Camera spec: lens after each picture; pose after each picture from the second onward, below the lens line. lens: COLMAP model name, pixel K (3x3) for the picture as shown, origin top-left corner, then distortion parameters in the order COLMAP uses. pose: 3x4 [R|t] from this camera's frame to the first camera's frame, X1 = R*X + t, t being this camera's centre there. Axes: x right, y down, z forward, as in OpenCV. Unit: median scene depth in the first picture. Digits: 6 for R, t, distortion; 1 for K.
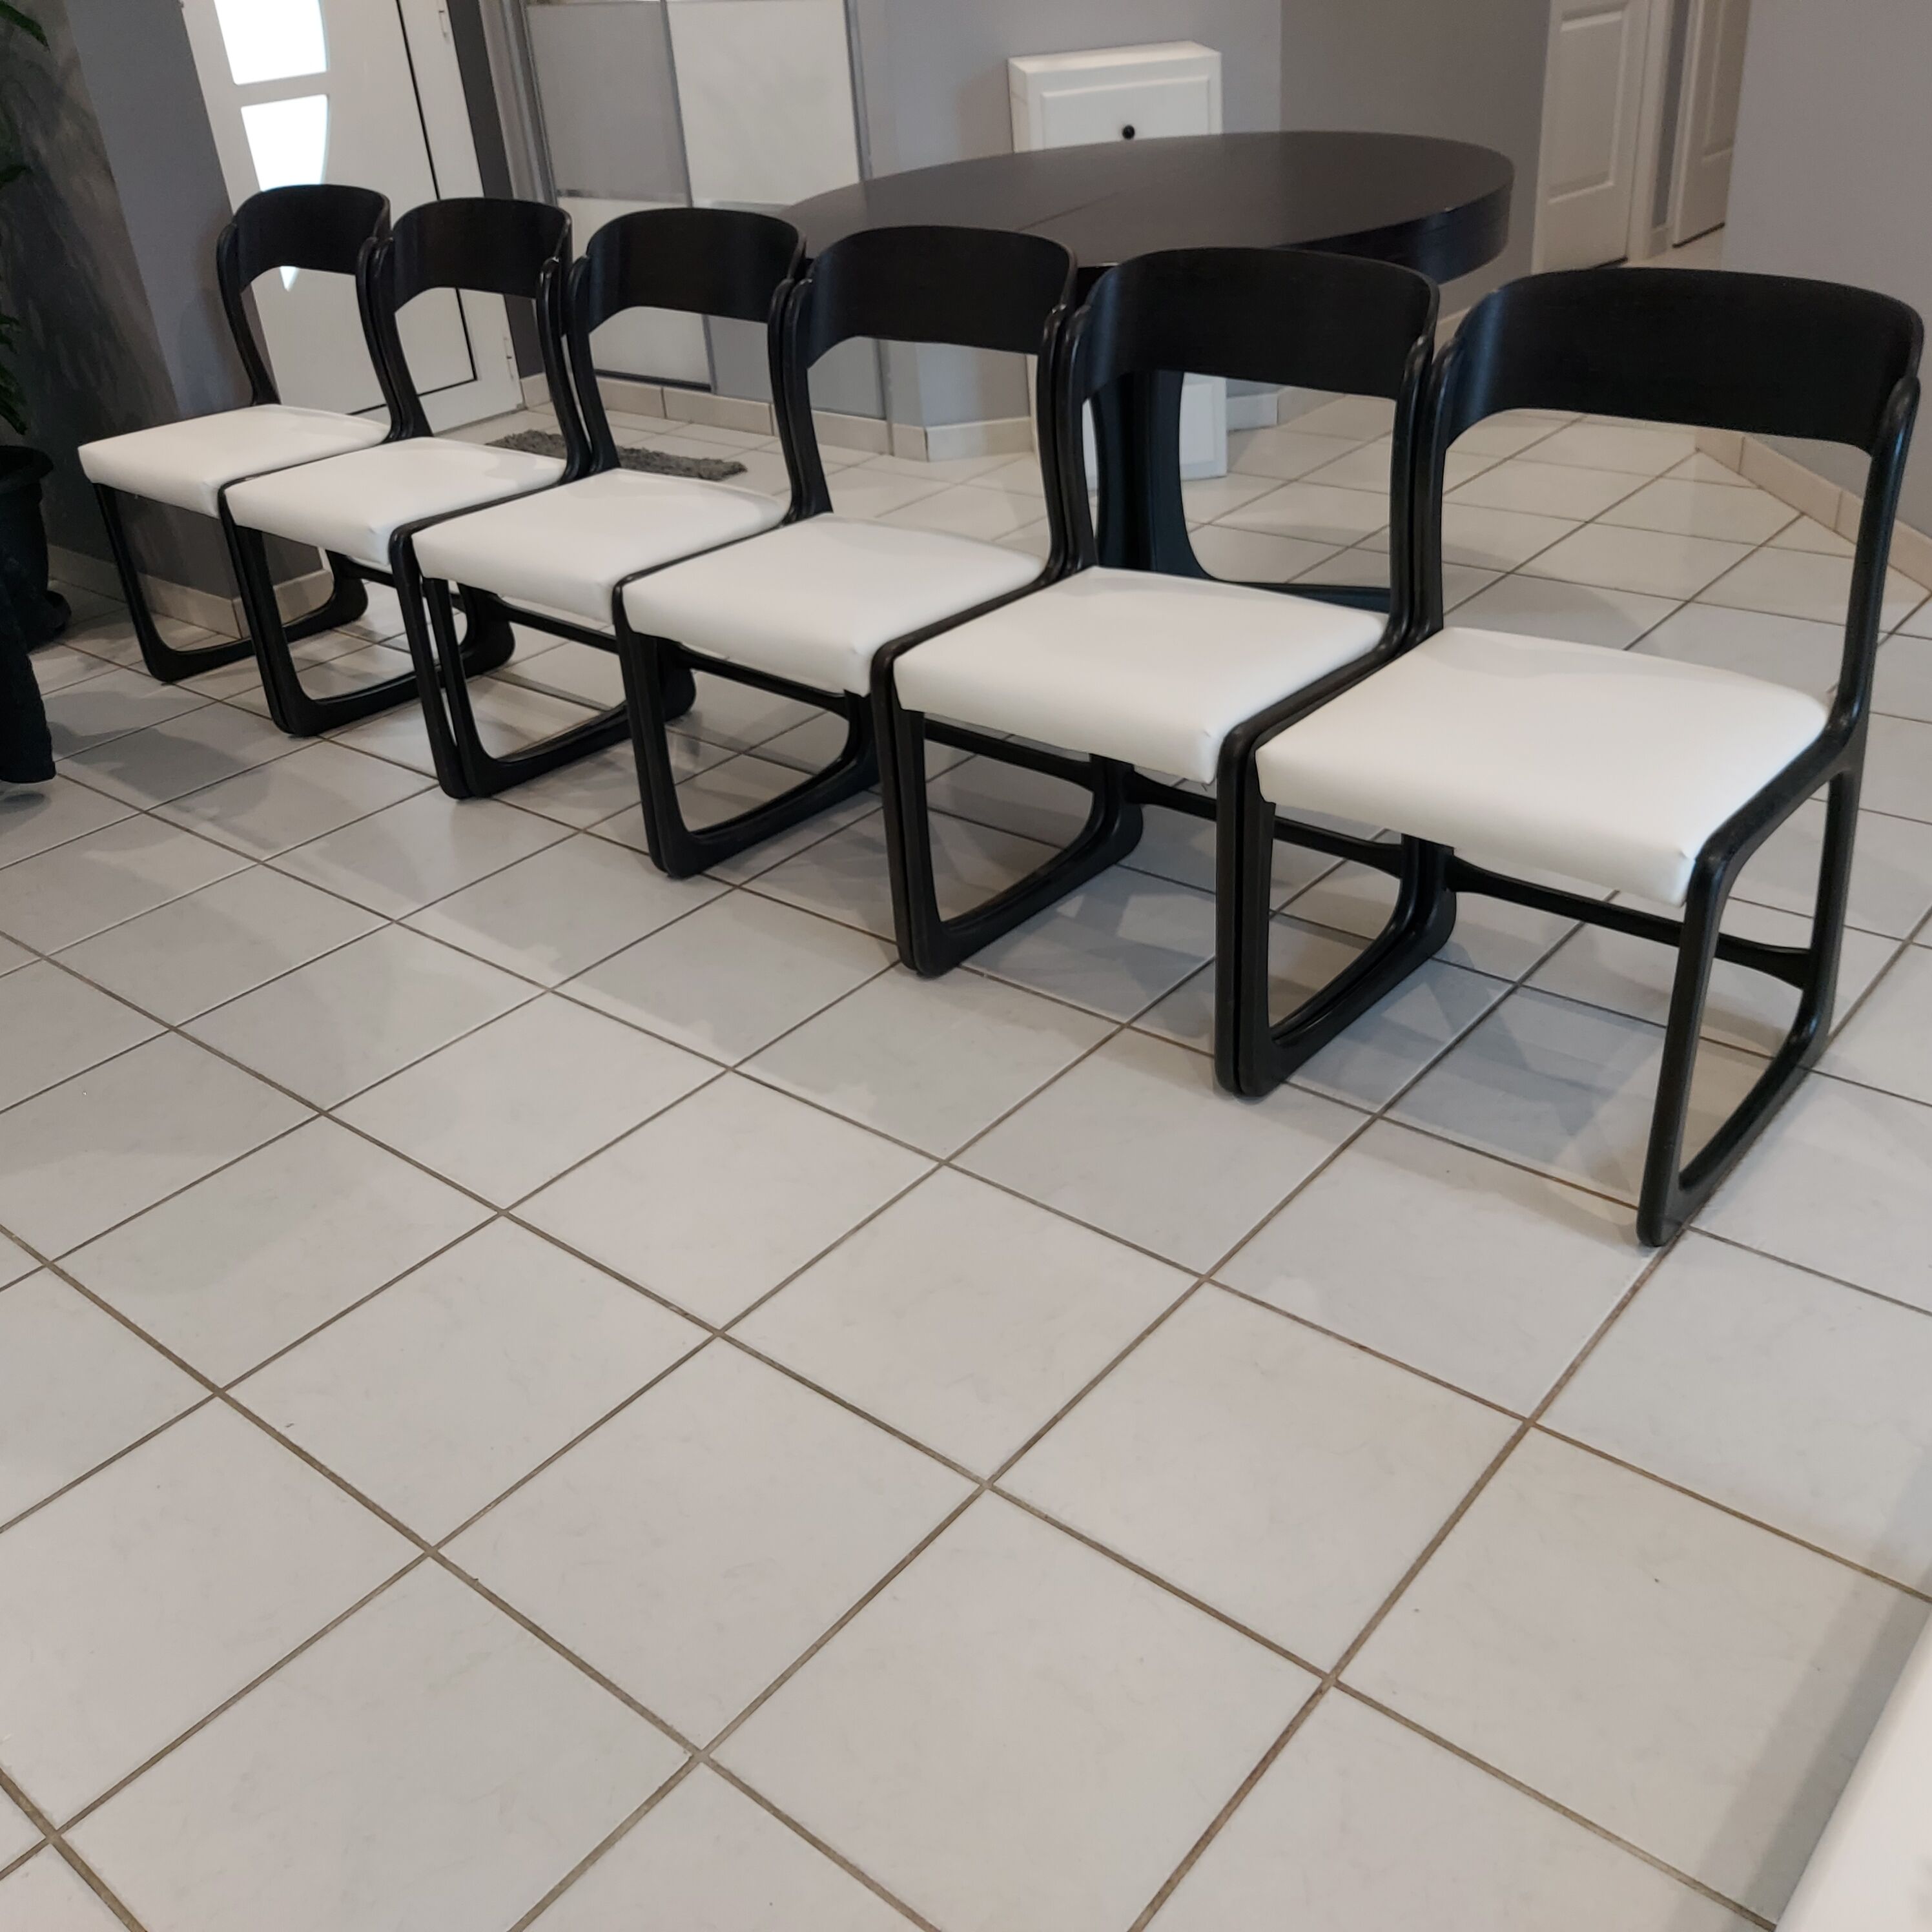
lens RADIAL K [[1904.0, 0, 966.0], [0, 1904.0, 966.0], [0, 0, 1]] dist [0.060881, -0.014172]
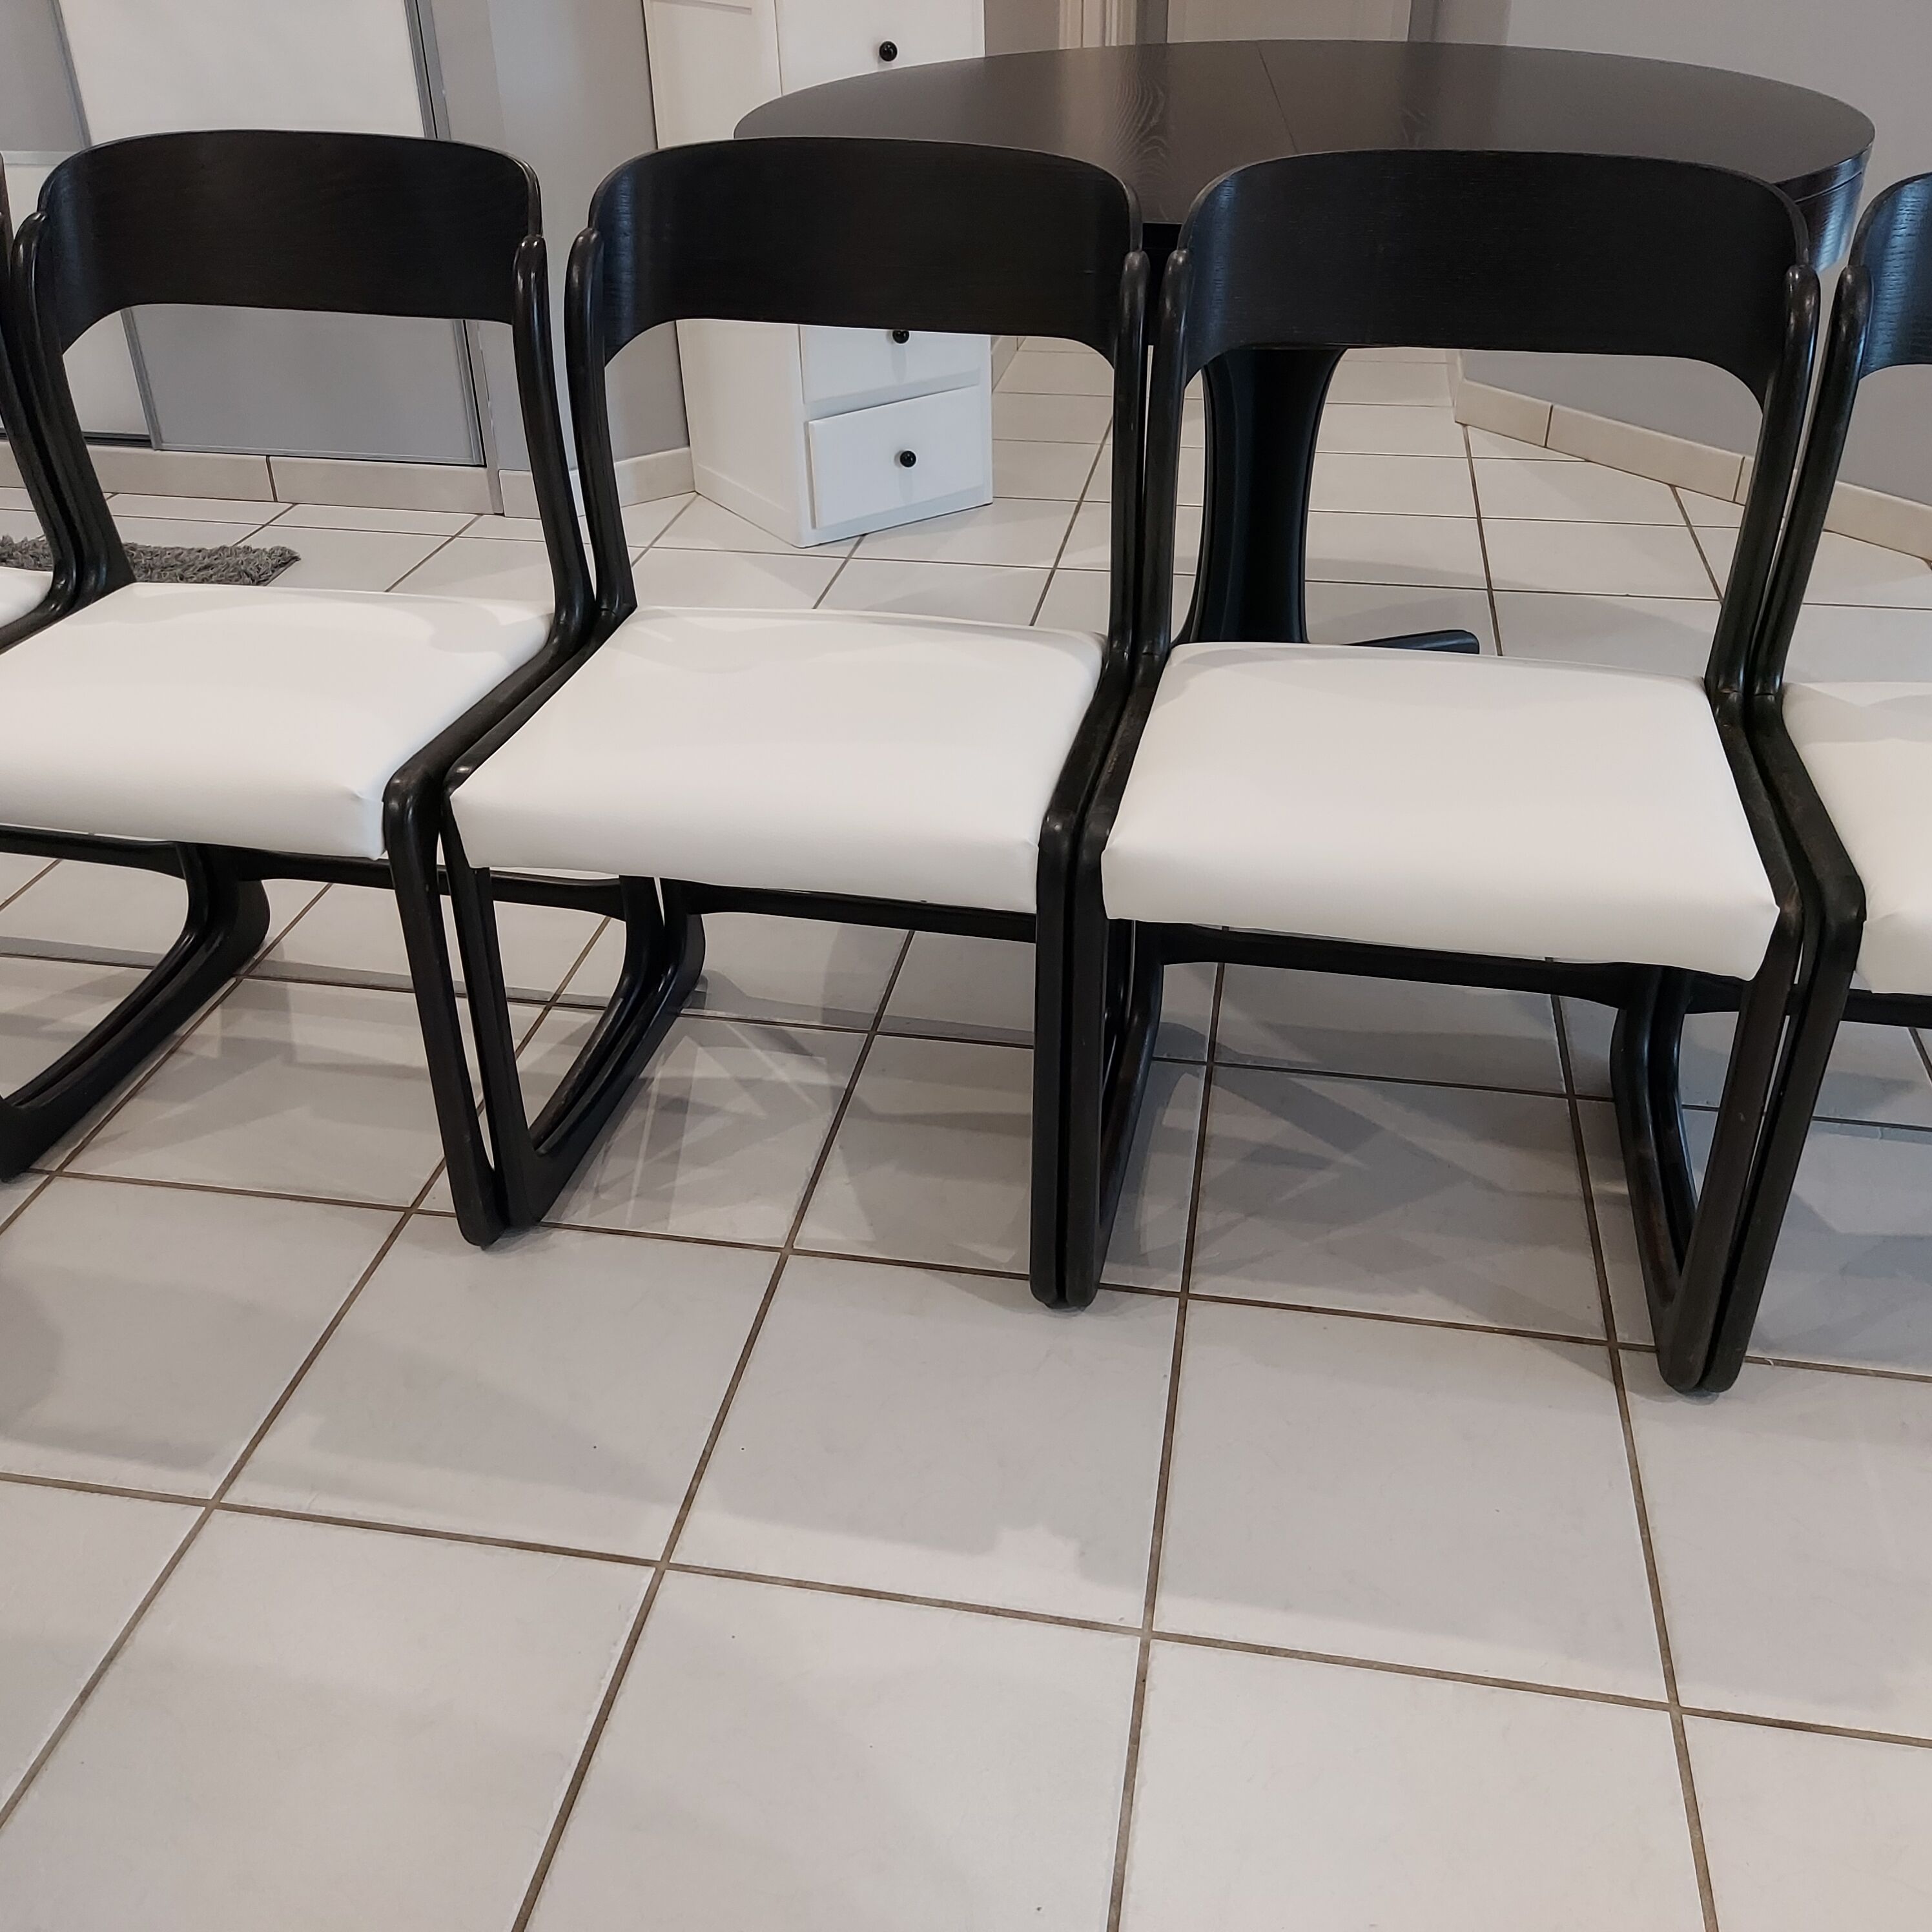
lens RADIAL K [[2028.4, 0, 930.7], [0, 2028.4, 852.0], [0, 0, 1]] dist [0.042698, -0.033428]
pose [[0.870376, -0.174183, 0.460550, -0.283831], [0.203054, 0.979075, -0.013451, -0.114576], [-0.448570, 0.105224, 0.887532, 0.310925]]
